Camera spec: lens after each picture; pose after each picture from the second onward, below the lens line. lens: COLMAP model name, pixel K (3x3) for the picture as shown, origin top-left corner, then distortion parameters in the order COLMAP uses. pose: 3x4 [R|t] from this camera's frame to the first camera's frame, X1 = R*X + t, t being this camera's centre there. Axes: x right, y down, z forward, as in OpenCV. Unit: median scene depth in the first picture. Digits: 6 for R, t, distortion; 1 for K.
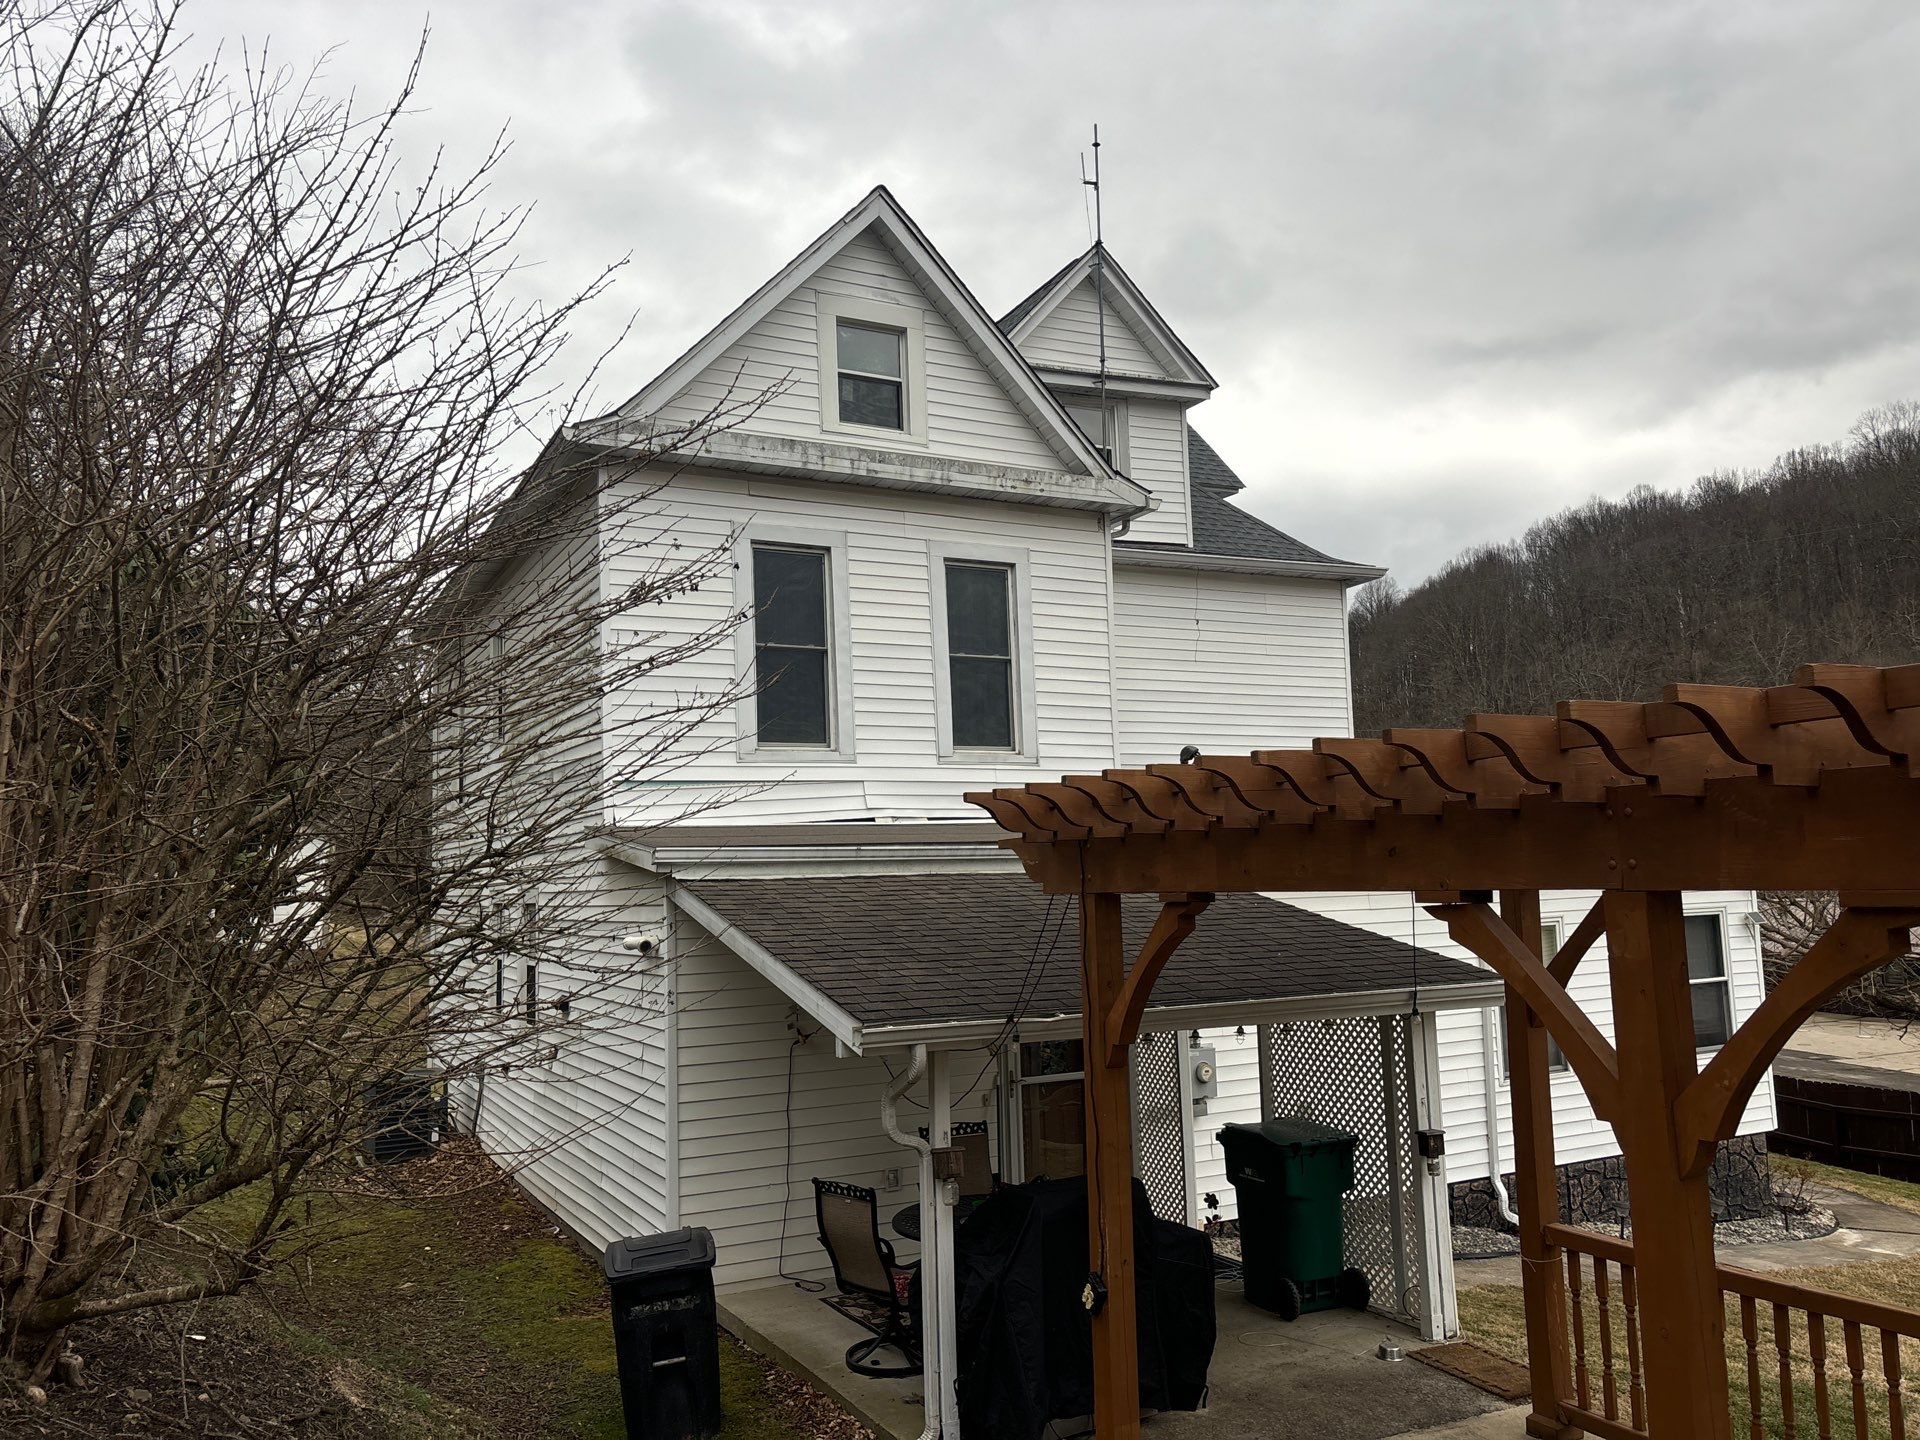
lens RADIAL K [[1482.8, 0, 967.5], [0, 1482.8, 713.4], [0, 0, 1]] dist [0.068099, -0.084263]
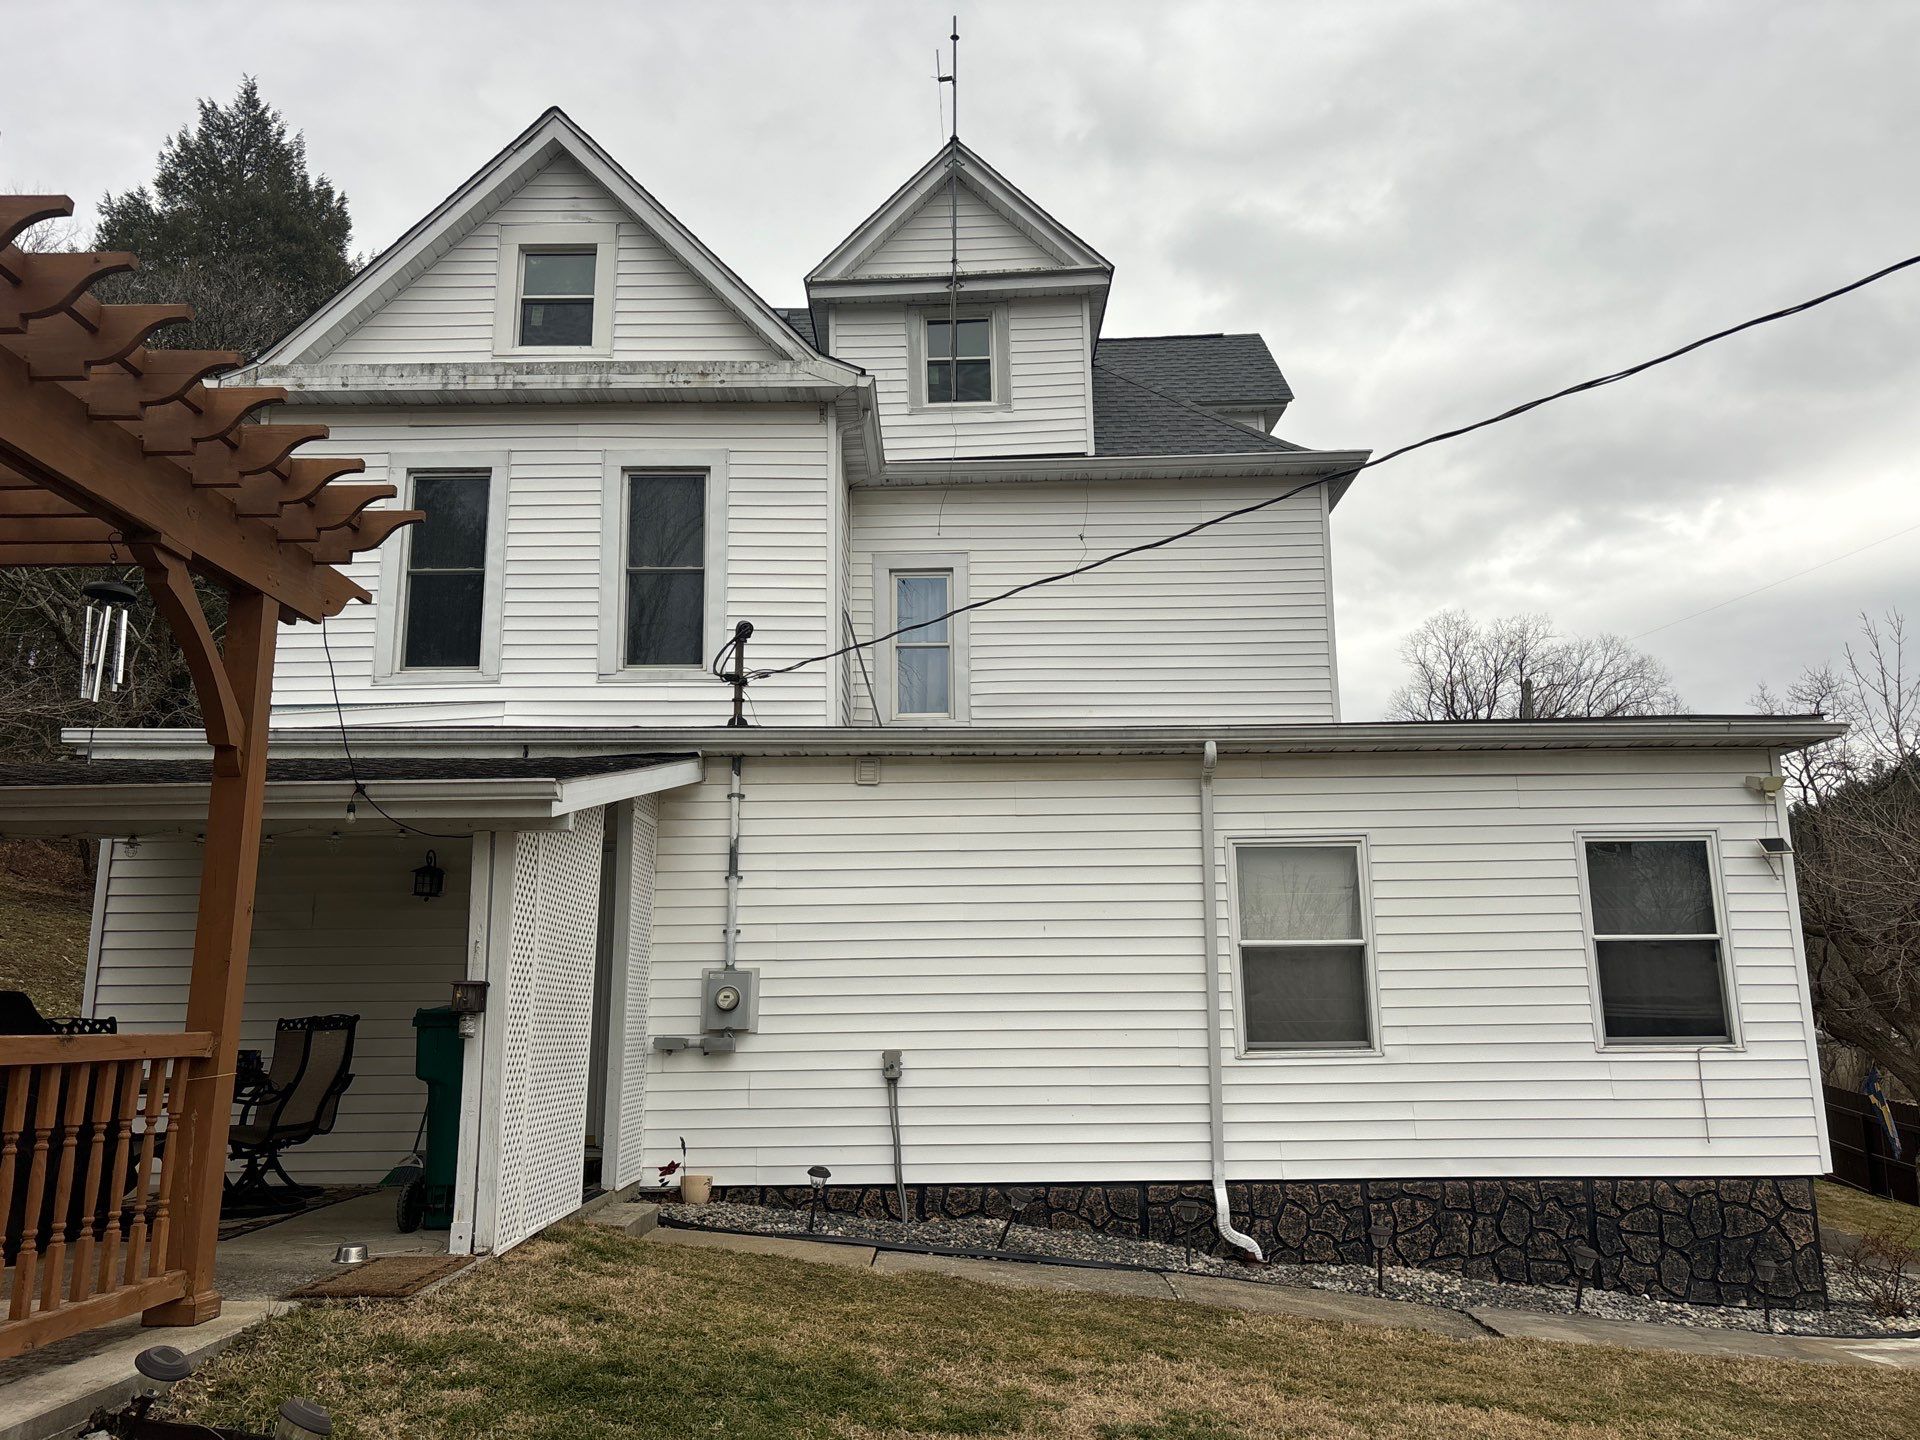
lens RADIAL K [[1482.8, 0, 967.5], [0, 1482.8, 713.4], [0, 0, 1]] dist [0.068099, -0.084263]
pose [[0.872749, -0.086812, -0.480388, 0.613519], [0.035643, 0.992766, -0.114650, 0.165009], [0.486866, 0.082938, 0.869530, 0.300846]]
